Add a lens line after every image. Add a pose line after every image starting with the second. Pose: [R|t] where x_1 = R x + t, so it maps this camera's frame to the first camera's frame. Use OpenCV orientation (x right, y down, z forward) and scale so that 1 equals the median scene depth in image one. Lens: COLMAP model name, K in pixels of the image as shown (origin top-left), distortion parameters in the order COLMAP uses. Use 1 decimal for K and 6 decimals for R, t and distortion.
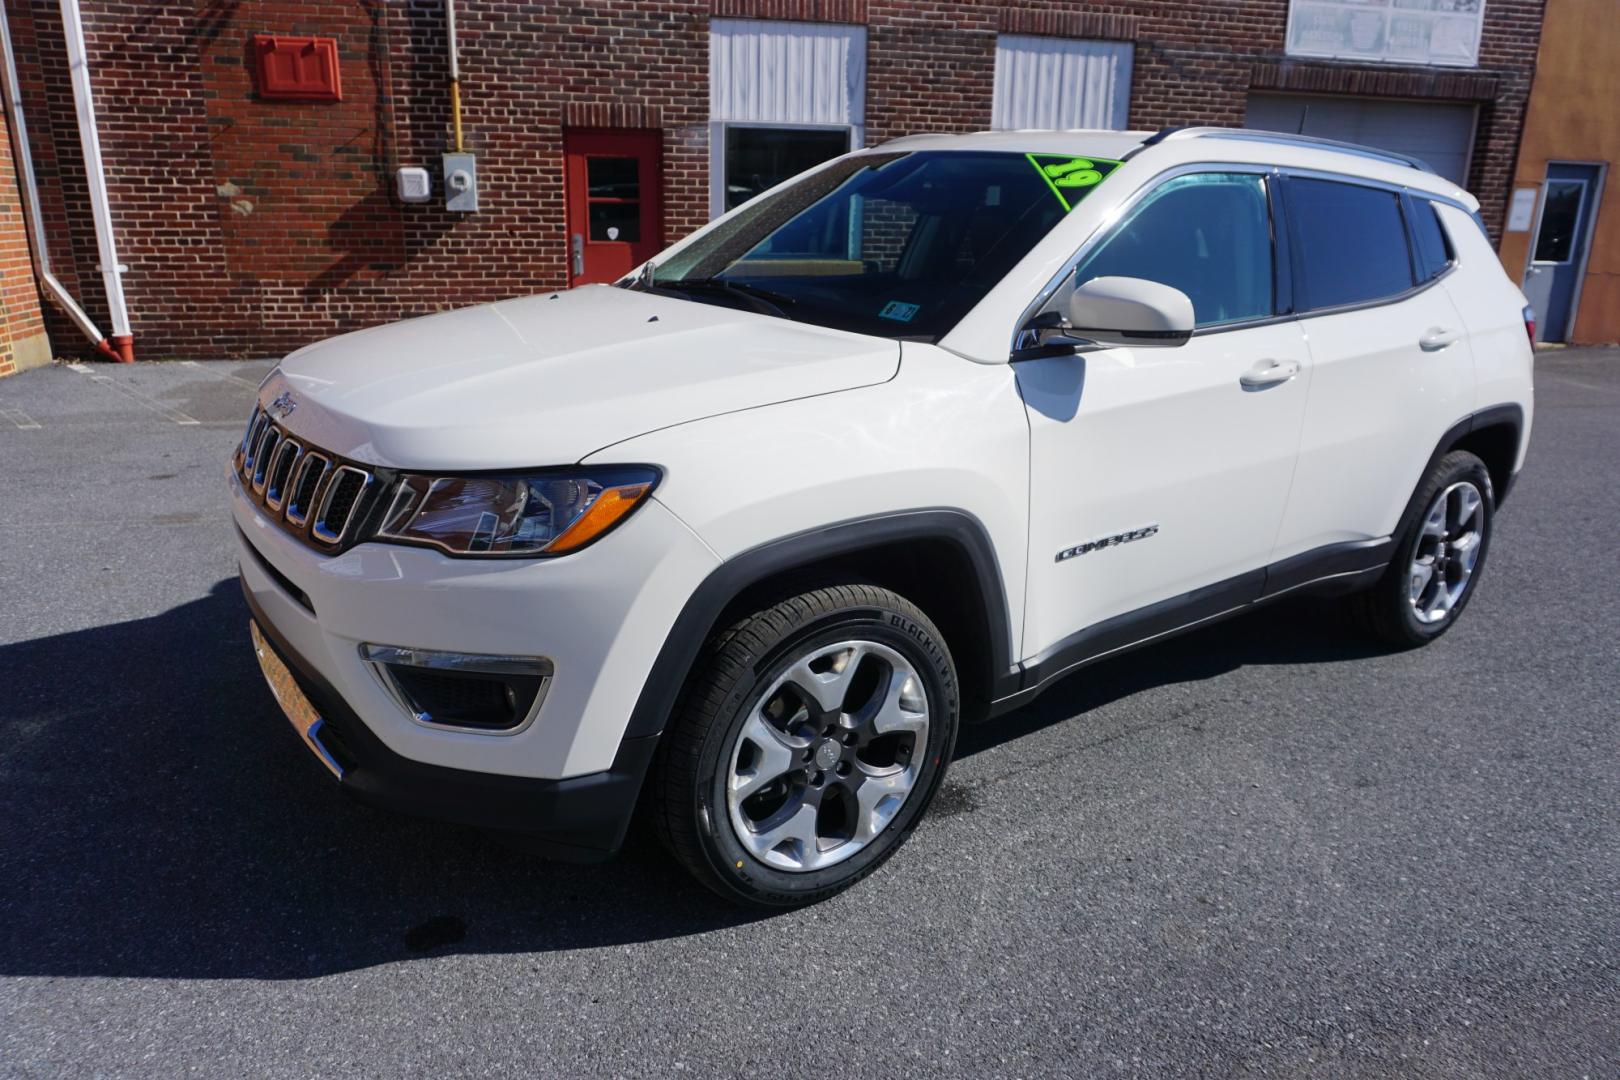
lens RADIAL K [[1087.3, 0, 809.0], [0, 1087.3, 531.5], [0, 0, 1]] dist [-0.044413, 0.030735]
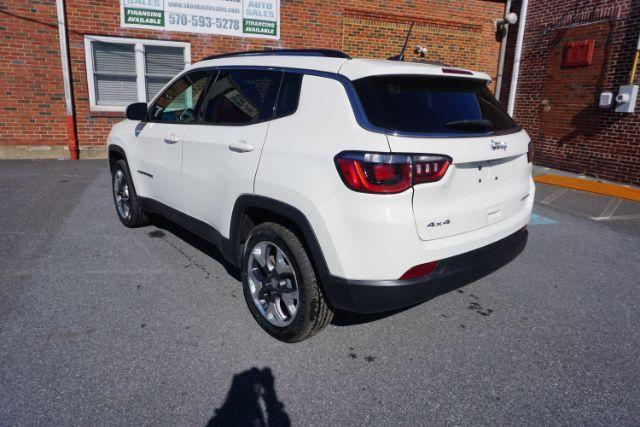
lens RADIAL K [[429.5, 0, 317.7], [0, 429.5, 212.8], [0, 0, 1]] dist [-0.044413, 0.030735]
pose [[0.089528, 0.239769, -0.966693, 0.503620], [-0.315711, 0.927370, 0.200777, -0.098343], [0.944622, 0.287221, 0.158723, 0.385950]]
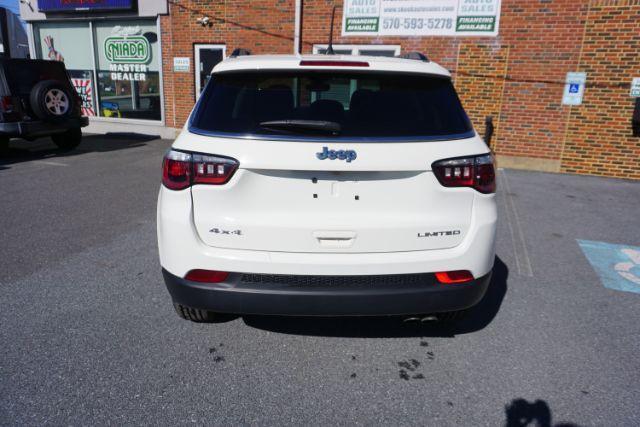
lens RADIAL K [[429.5, 0, 315.0], [0, 429.5, 212.6], [0, 0, 1]] dist [-0.044413, 0.030735]
pose [[-0.565482, 0.188437, -0.802946, 0.433064], [-0.277856, 0.873113, 0.400586, -0.170820], [0.776548, 0.449628, -0.441372, 0.604162]]
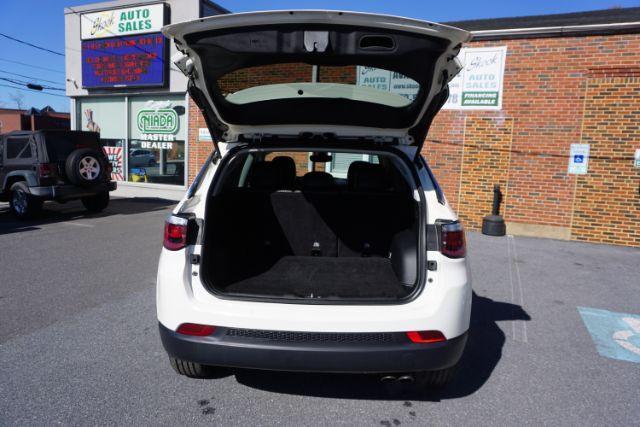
lens RADIAL K [[429.5, 0, 315.8], [0, 429.5, 213.7], [0, 0, 1]] dist [-0.044413, 0.030735]
pose [[-0.607074, 0.061771, -0.792241, 0.441090], [-0.274490, 0.919306, 0.282013, -0.185743], [0.745732, 0.388665, -0.541132, 0.633936]]
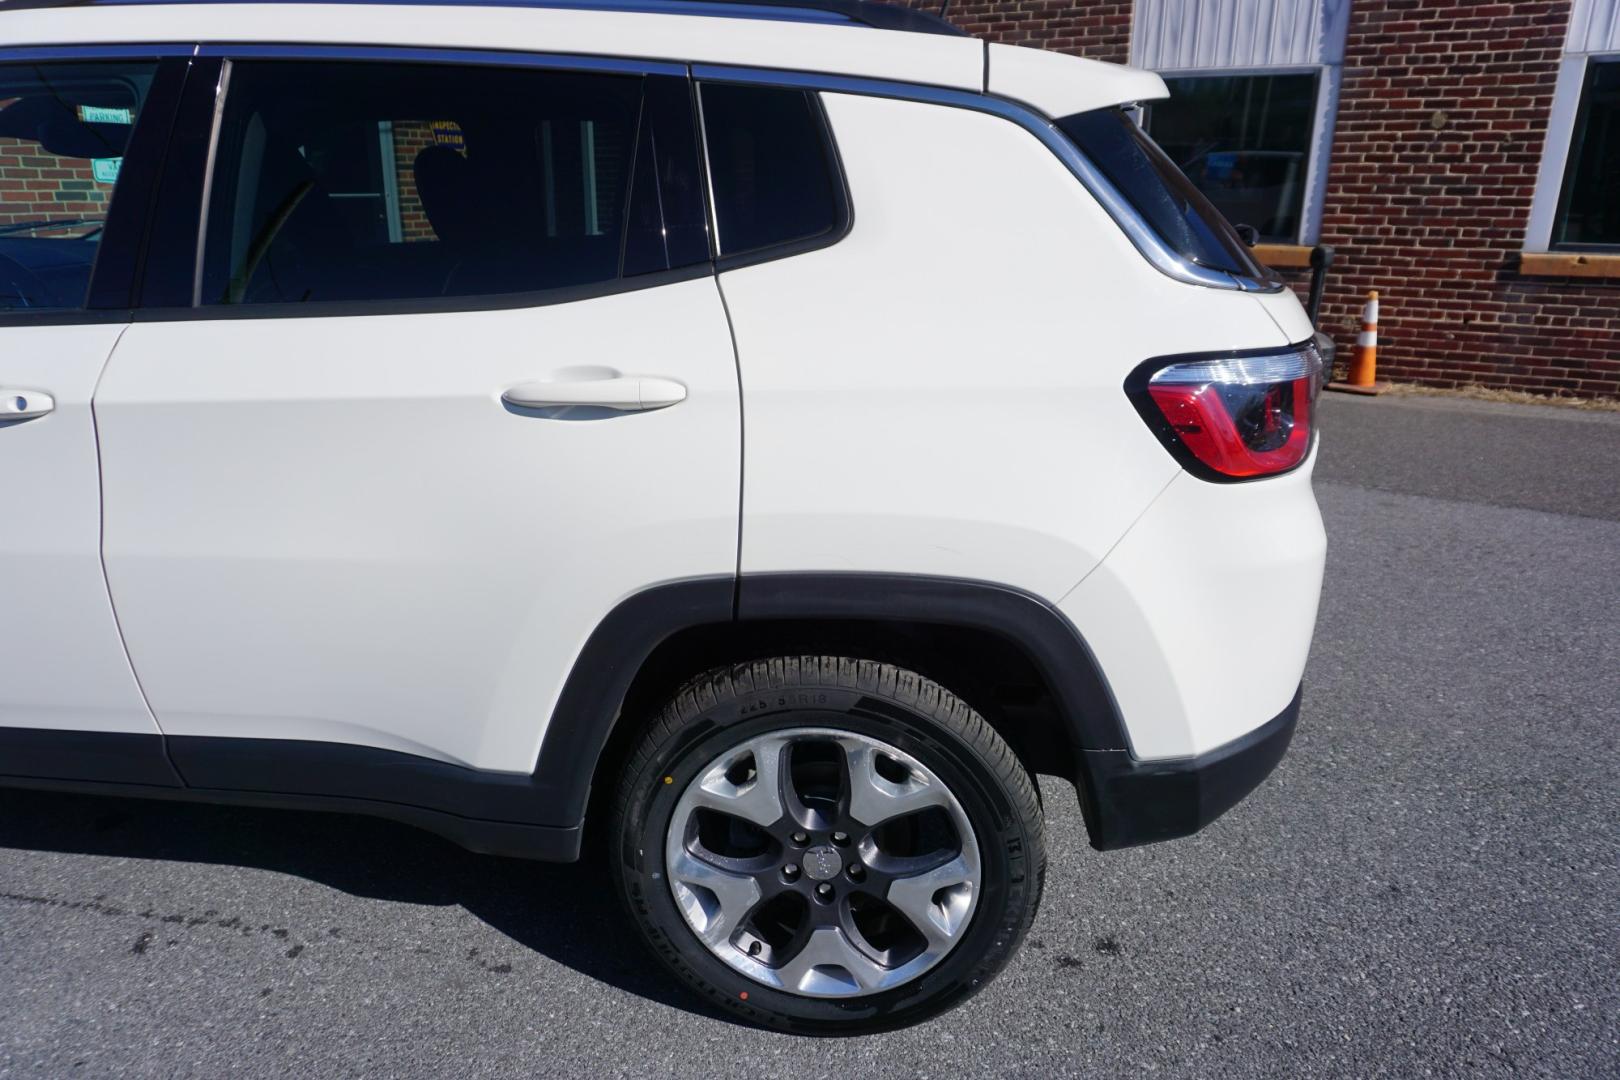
lens RADIAL K [[1087.3, 0, 808.2], [0, 1087.3, 537.8], [0, 0, 1]] dist [-0.044413, 0.030735]
pose [[0.741993, 0.196824, -0.640864, 0.356262], [-0.185764, 0.978863, 0.085553, -0.065005], [0.644156, 0.055570, 0.762873, 0.264650]]
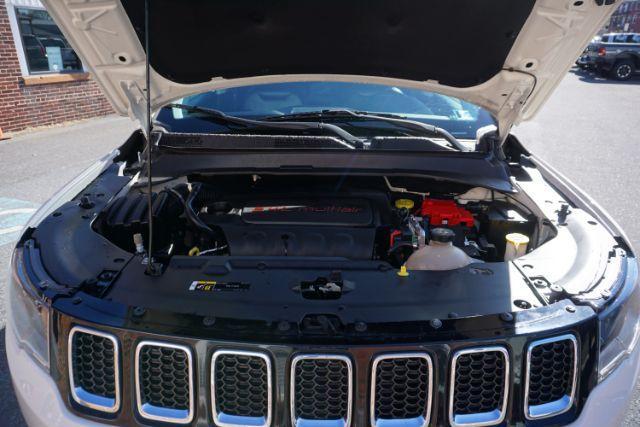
lens RADIAL K [[429.5, 0, 320.1], [0, 429.5, 213.2], [0, 0, 1]] dist [-0.044413, 0.030735]
pose [[0.596009, -0.314596, 0.738784, -0.176884], [0.244335, 0.947481, 0.206349, -0.068141], [-0.764901, 0.057525, 0.641574, 0.193708]]
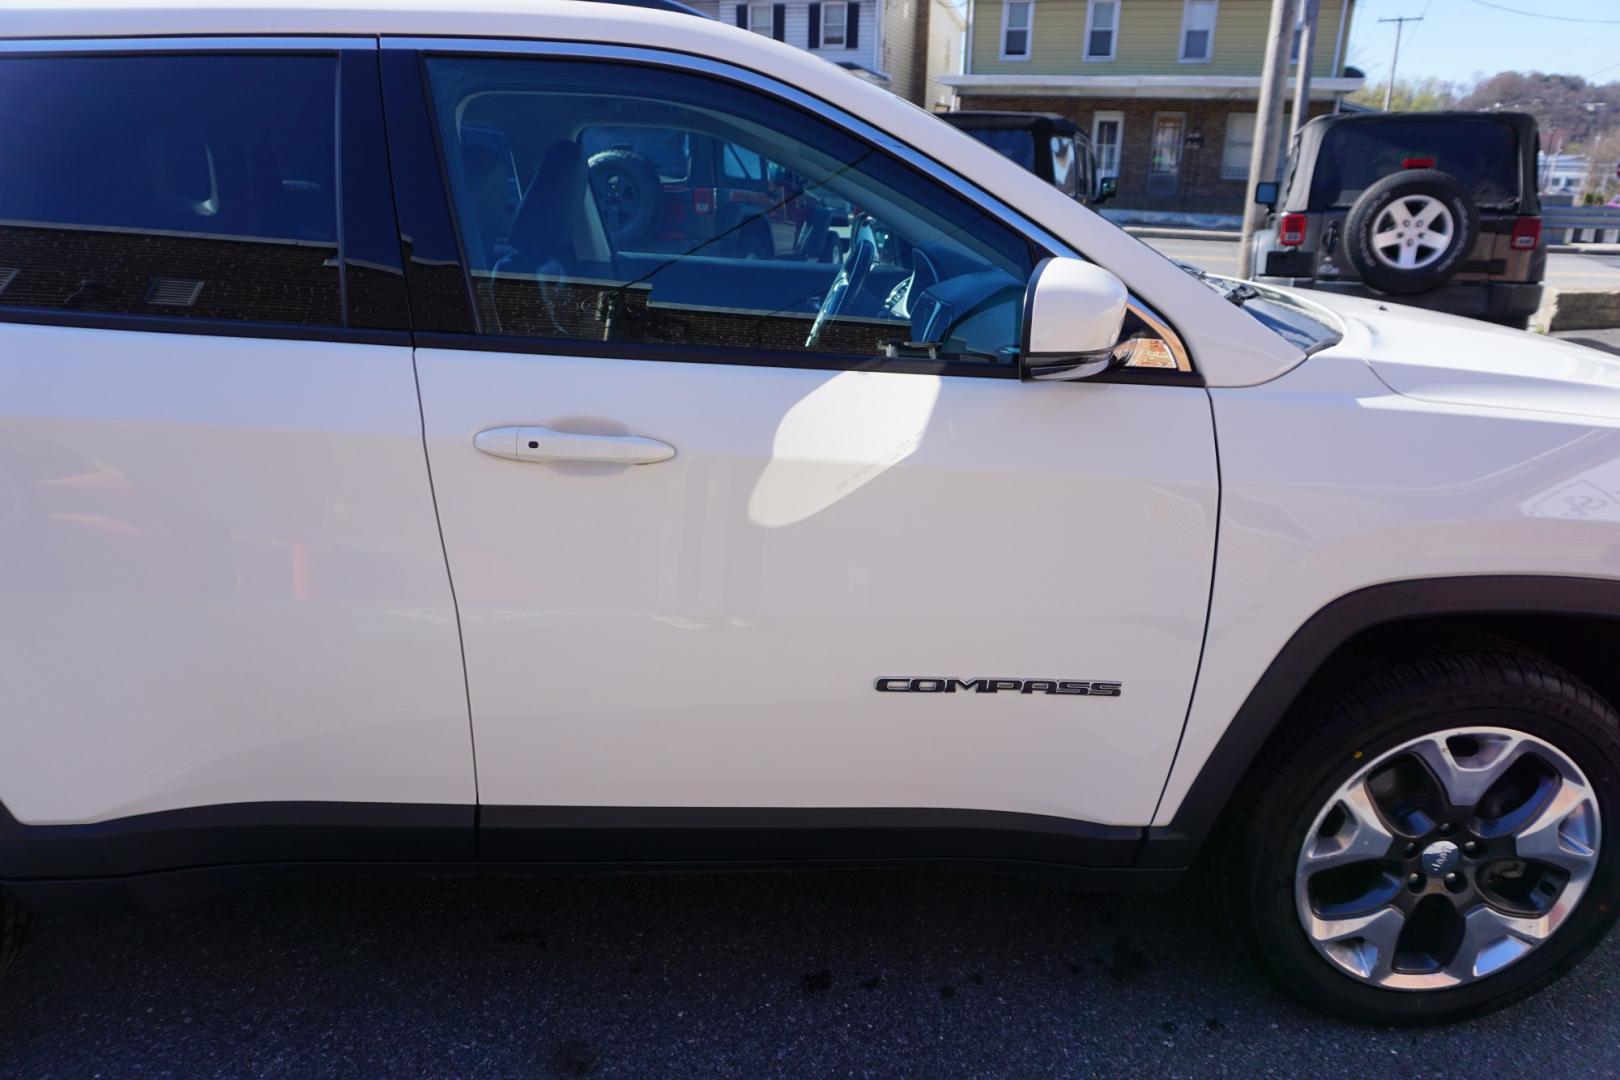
lens RADIAL K [[1087.3, 0, 807.0], [0, 1087.3, 531.8], [0, 0, 1]] dist [-0.044413, 0.030735]
pose [[-0.842744, -0.210500, 0.495451, -0.094129], [0.117790, 0.825964, 0.551279, -0.170031], [-0.525269, 0.522947, -0.671282, 0.557062]]
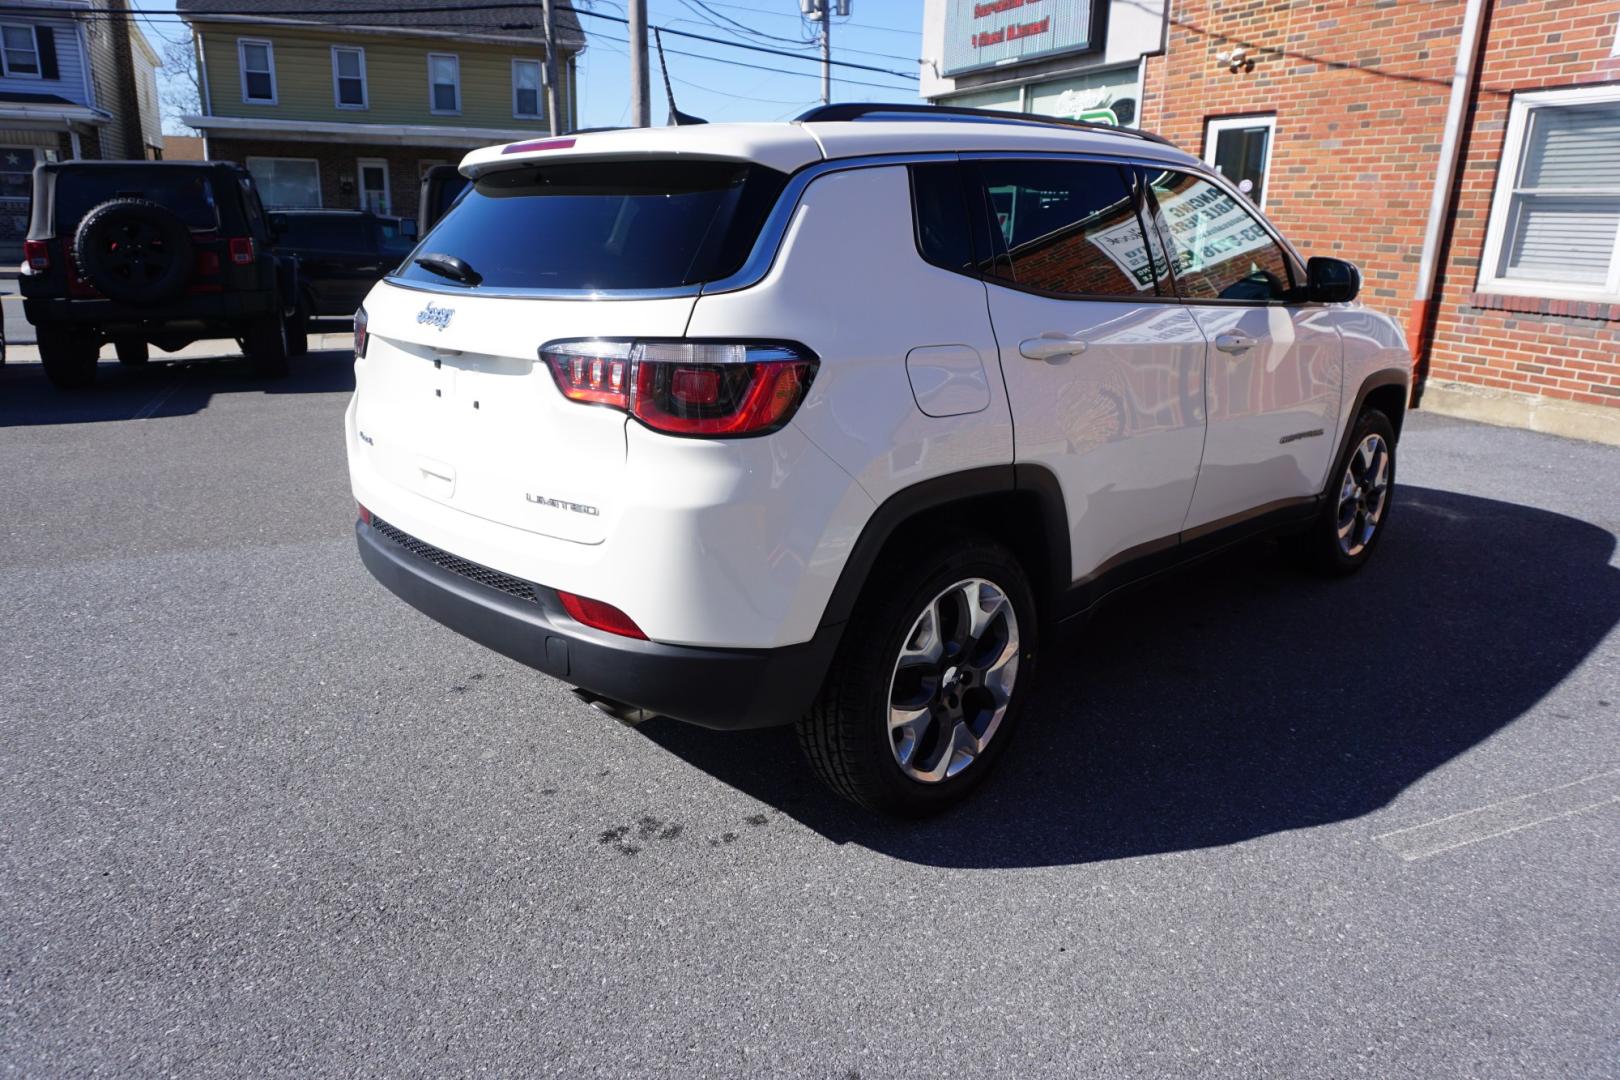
lens RADIAL K [[1087.3, 0, 810.1], [0, 1087.3, 533.9], [0, 0, 1]] dist [-0.044413, 0.030735]
pose [[-0.987402, 0.002579, -0.158214, 0.214997], [-0.083423, 0.841138, 0.534348, -0.224006], [0.134458, 0.540815, -0.830326, 0.777077]]
